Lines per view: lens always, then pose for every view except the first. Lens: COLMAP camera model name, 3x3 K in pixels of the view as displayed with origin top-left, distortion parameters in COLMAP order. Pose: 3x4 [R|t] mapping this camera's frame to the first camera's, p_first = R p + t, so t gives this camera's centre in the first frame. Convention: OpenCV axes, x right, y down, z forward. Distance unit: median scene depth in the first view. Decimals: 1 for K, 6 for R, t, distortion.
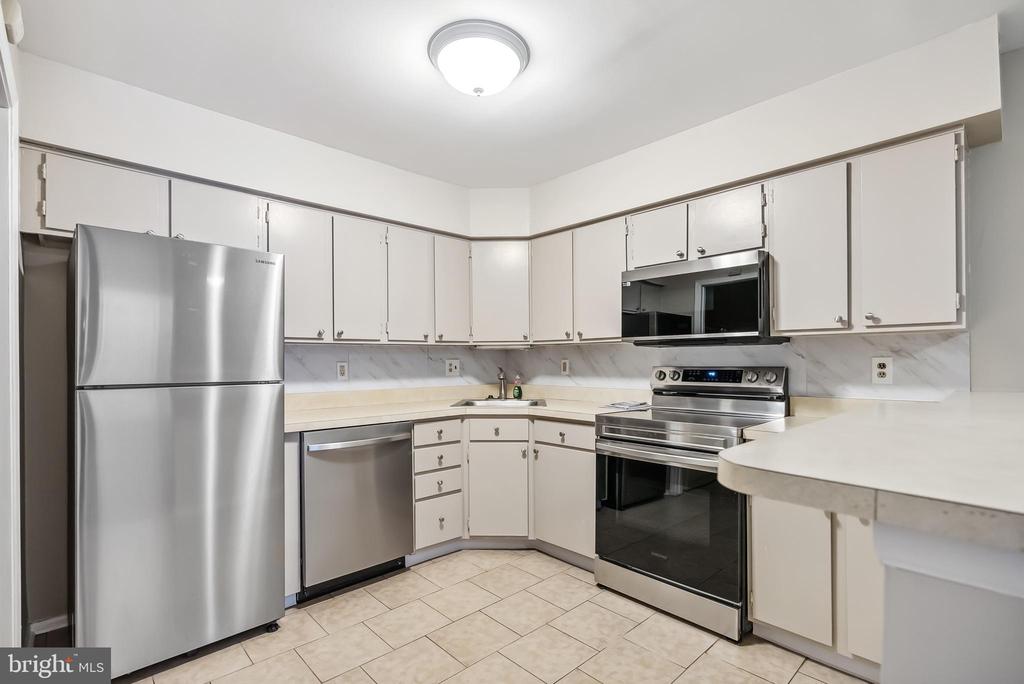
lens RADIAL K [[467.1, 0, 517.6], [0, 467.1, 360.4], [0, 0, 1]] dist [-0.010820, 0.002731]
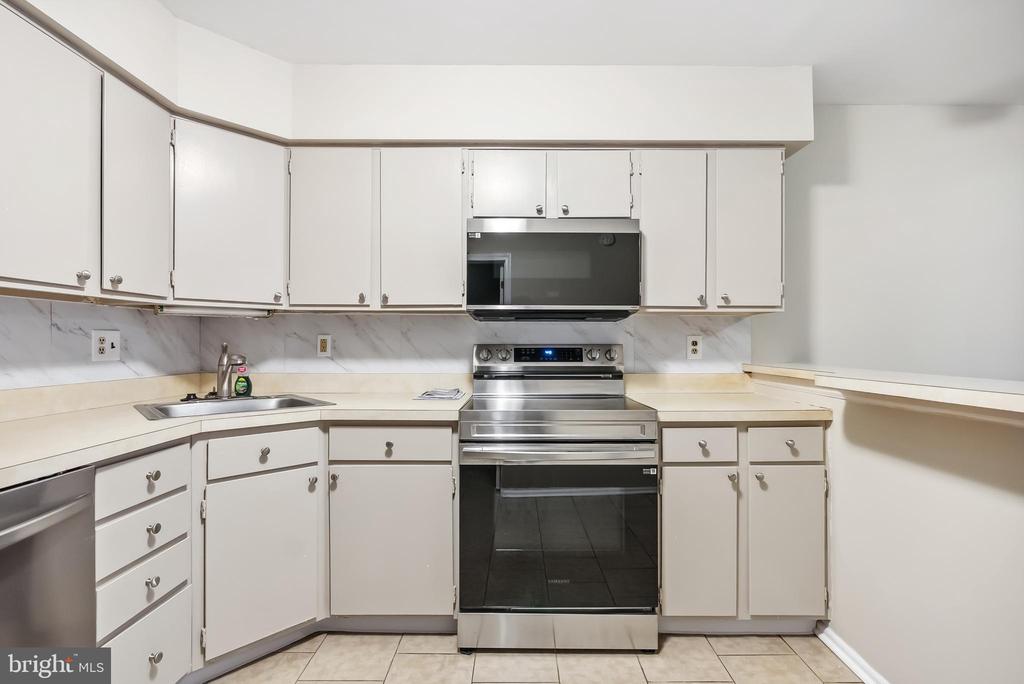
lens RADIAL K [[467.1, 0, 516.6], [0, 467.1, 342.0], [0, 0, 1]] dist [-0.010820, 0.002731]
pose [[0.696001, 0.011233, 0.717953, -0.269796], [-0.006672, 0.999936, -0.009177, 0.017836], [-0.718010, 0.001597, 0.696031, 0.426768]]
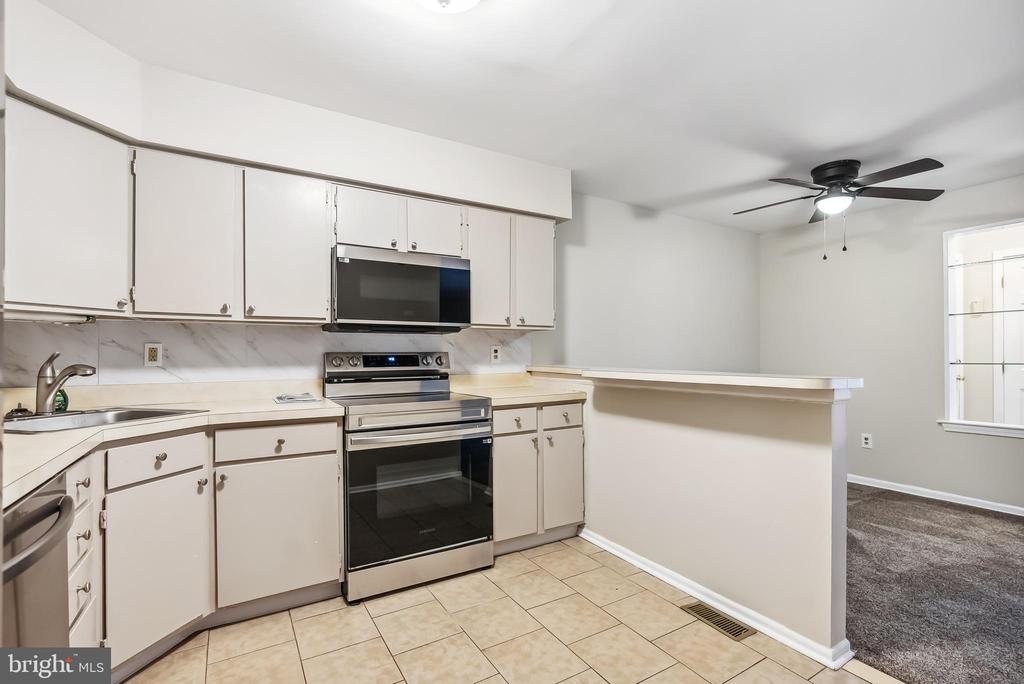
lens RADIAL K [[467.1, 0, 509.4], [0, 467.1, 349.3], [0, 0, 1]] dist [-0.010820, 0.002731]
pose [[0.232156, 0.012416, 0.972599, -0.576175], [0.000077, 0.999918, -0.012783, 0.020291], [-0.972679, 0.003042, 0.232136, 0.489096]]
